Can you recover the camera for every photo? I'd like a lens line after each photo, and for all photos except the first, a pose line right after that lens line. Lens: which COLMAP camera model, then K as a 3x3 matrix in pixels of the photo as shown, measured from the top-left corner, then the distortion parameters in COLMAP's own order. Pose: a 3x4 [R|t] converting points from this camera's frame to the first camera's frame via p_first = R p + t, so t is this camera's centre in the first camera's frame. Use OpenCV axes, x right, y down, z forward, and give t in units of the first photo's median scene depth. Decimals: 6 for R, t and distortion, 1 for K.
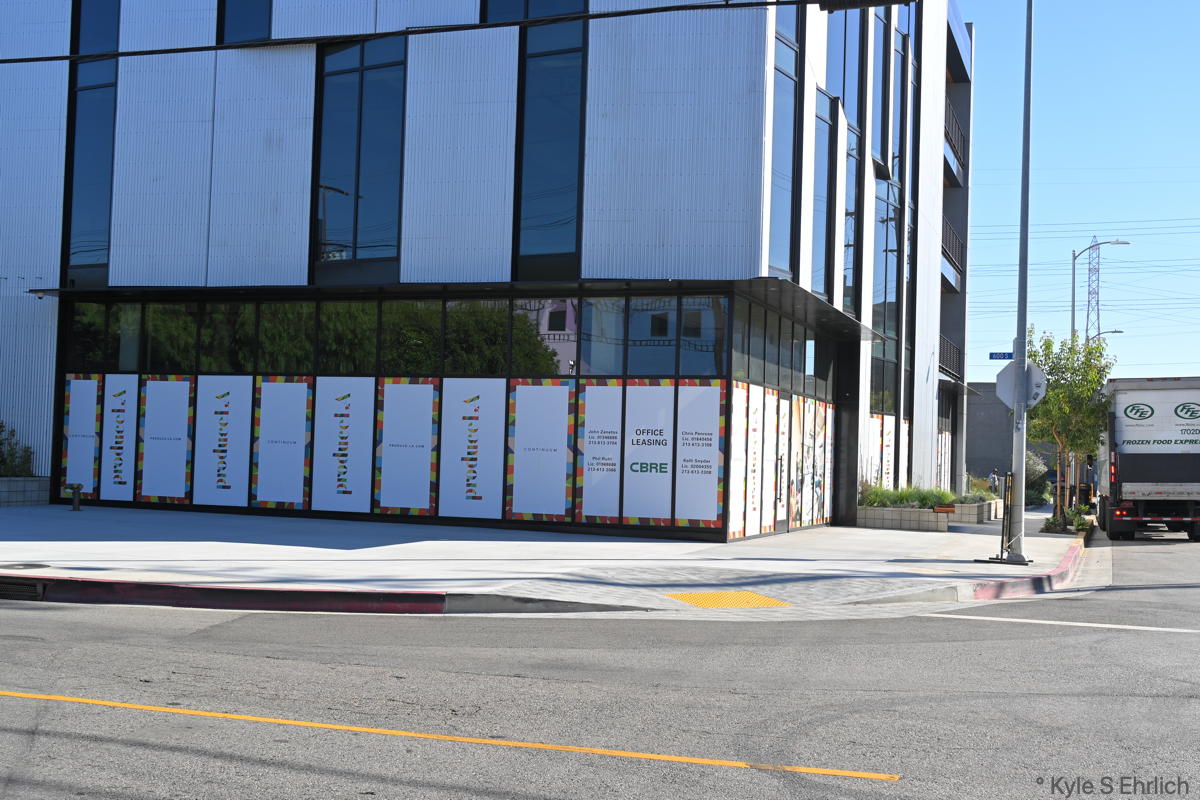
lens RADIAL K [[1409.3, 0, 600.0], [0, 1409.3, 400.0], [0, 0, 1]] dist [0.006875, -0.002099]
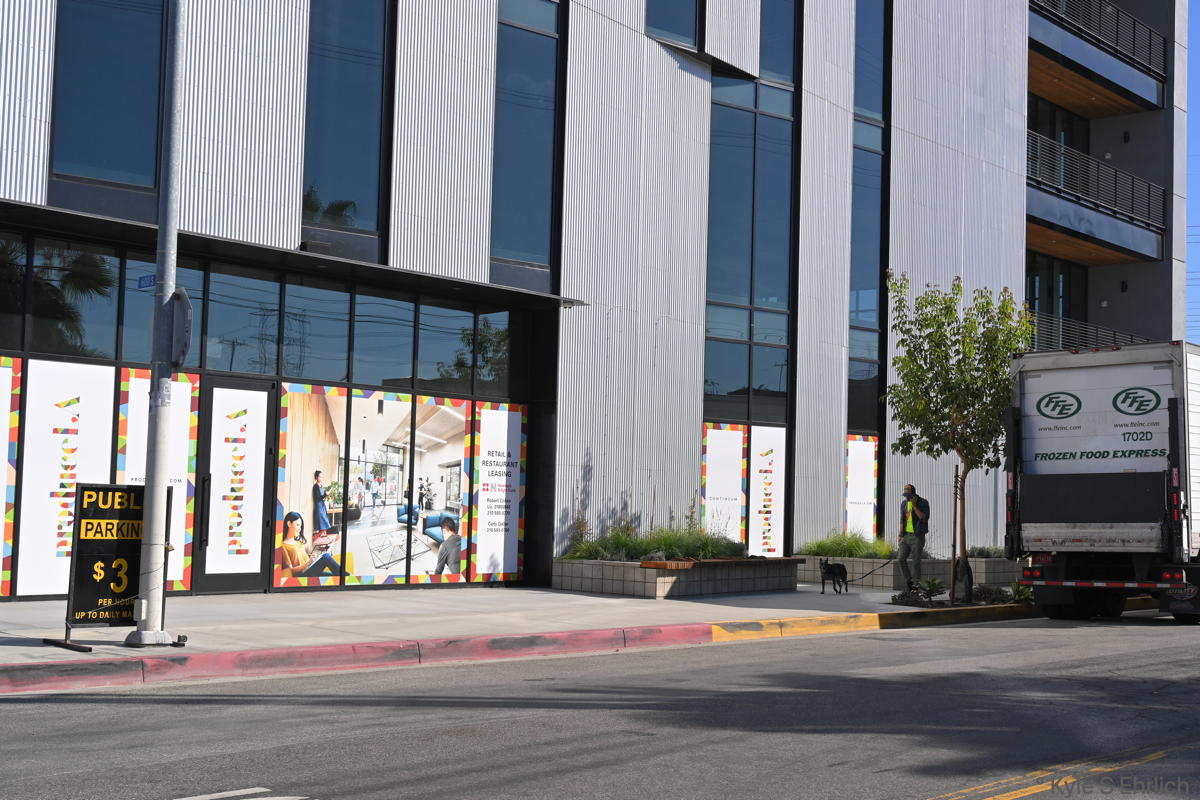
lens RADIAL K [[1554.1, 0, 601.4], [0, 1554.1, 401.9], [0, 0, 1]] dist [0.013572, 0.011172]
pose [[0.934730, -0.028436, -0.354220, 0.467595], [0.016436, 0.999186, -0.036841, 0.030092], [0.354980, 0.028614, 0.934436, 0.330447]]
